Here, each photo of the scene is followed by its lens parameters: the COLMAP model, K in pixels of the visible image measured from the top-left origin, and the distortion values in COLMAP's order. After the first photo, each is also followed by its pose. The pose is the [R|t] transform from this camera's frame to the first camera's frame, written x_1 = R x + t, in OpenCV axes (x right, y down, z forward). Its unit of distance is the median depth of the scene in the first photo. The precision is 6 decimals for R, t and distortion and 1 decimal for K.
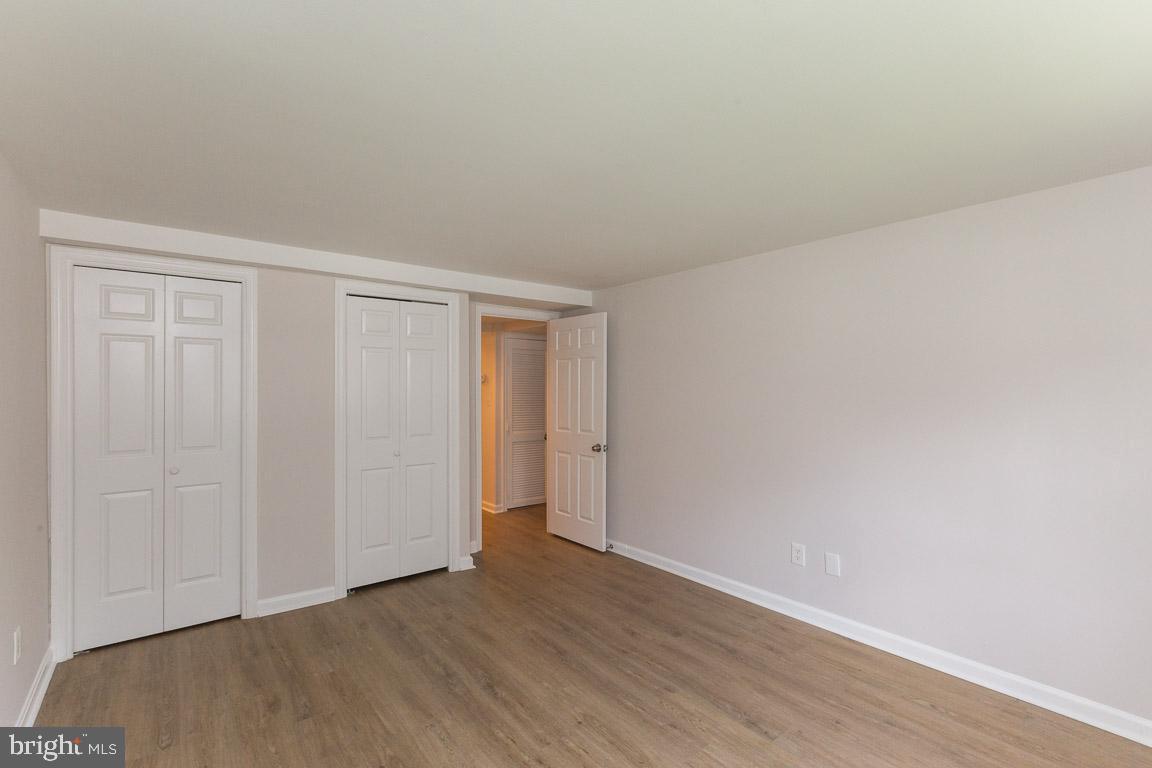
lens RADIAL K [[516.9, 0, 576.0], [0, 516.9, 384.0], [0, 0, 1]] dist [0.010537, -0.000039]
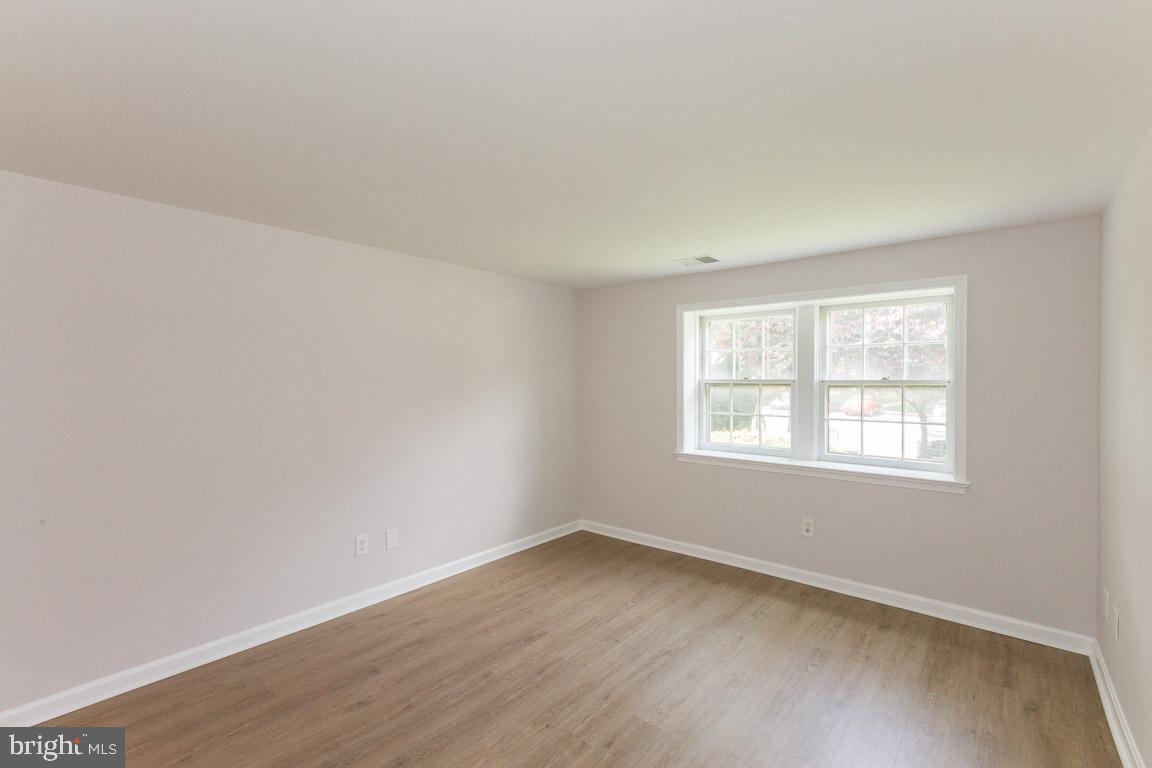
lens RADIAL K [[510.6, 0, 580.7], [0, 510.6, 383.4], [0, 0, 1]] dist [0.000417, -0.000097]
pose [[-0.198610, -0.001611, 0.980077, -0.733336], [0.000735, 0.999998, 0.001792, 0.008015], [-0.980078, 0.001077, -0.198608, 0.880802]]
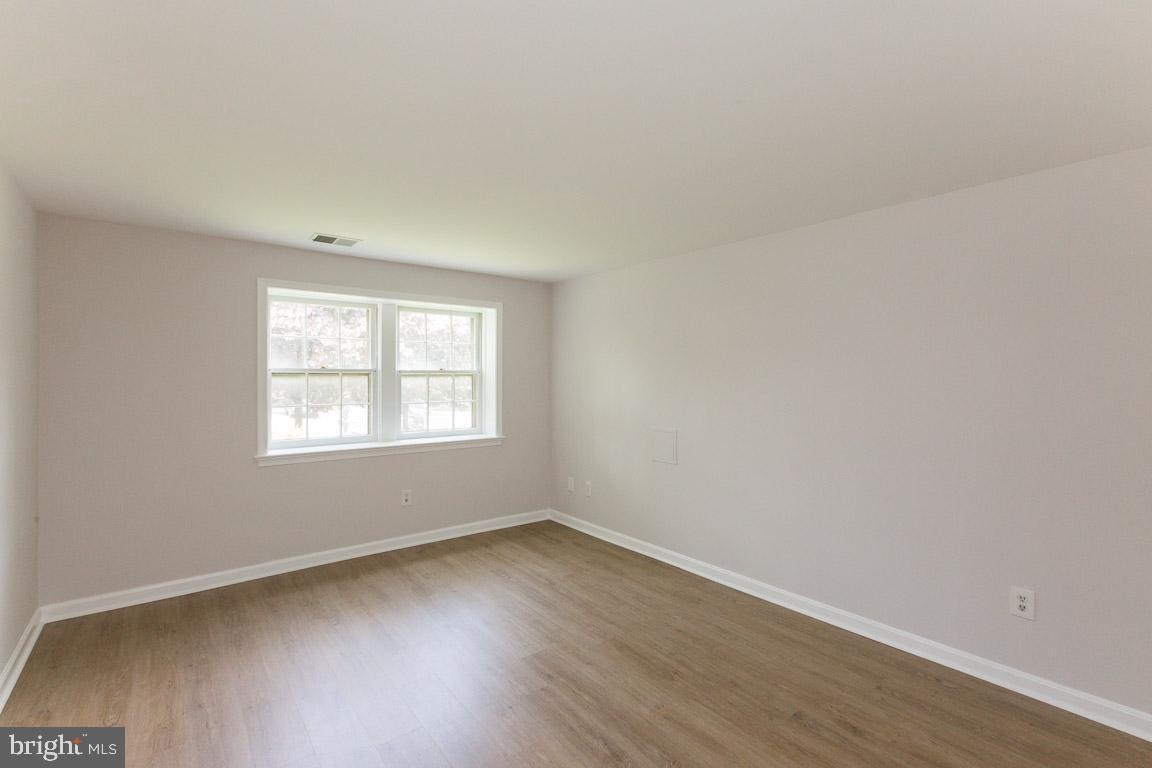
lens RADIAL K [[513.1, 0, 574.7], [0, 513.1, 376.3], [0, 0, 1]] dist [0.000952, 0.000047]
pose [[-0.999986, -0.001488, 0.005000, -0.093594], [-0.001463, 0.999986, 0.005107, 0.012028], [-0.005008, 0.005100, -0.999974, 1.541608]]
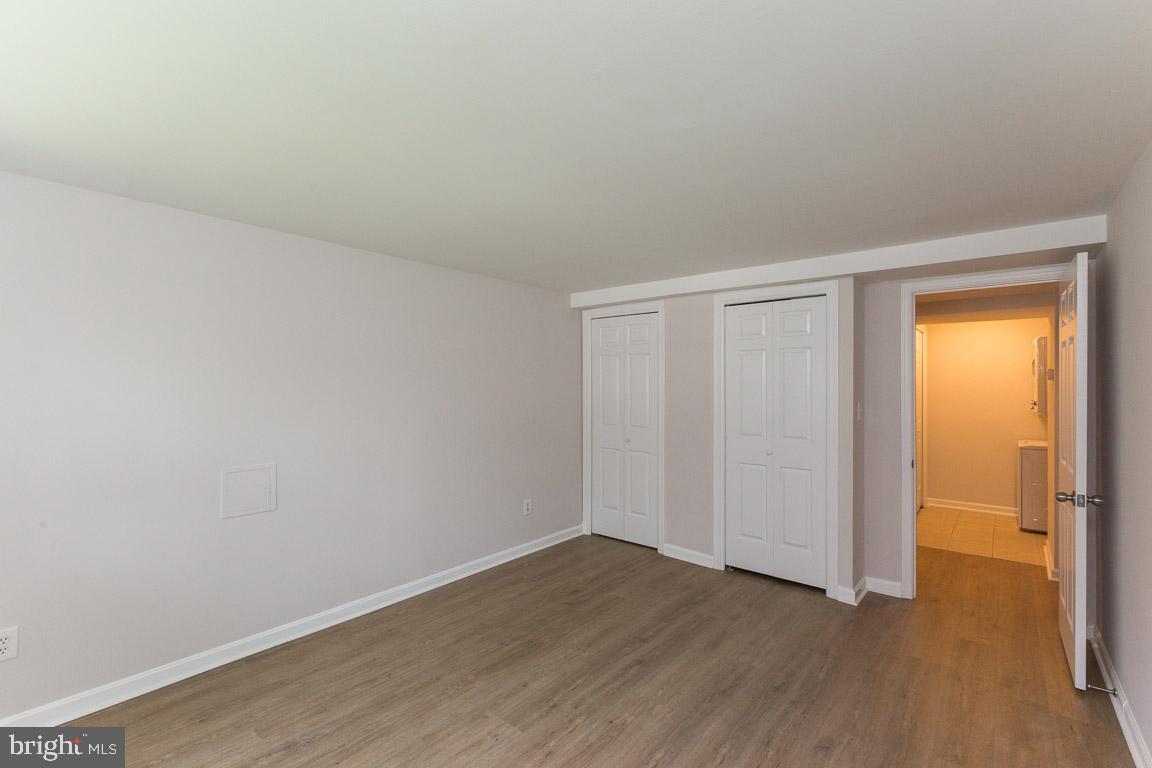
lens RADIAL K [[510.6, 0, 580.7], [0, 510.6, 383.4], [0, 0, 1]] dist [0.000417, -0.000097]
pose [[0.202469, -0.005825, -0.979271, 0.745092], [-0.002829, 0.999975, -0.006533, 0.008529], [0.979285, 0.004093, 0.202447, 0.580143]]
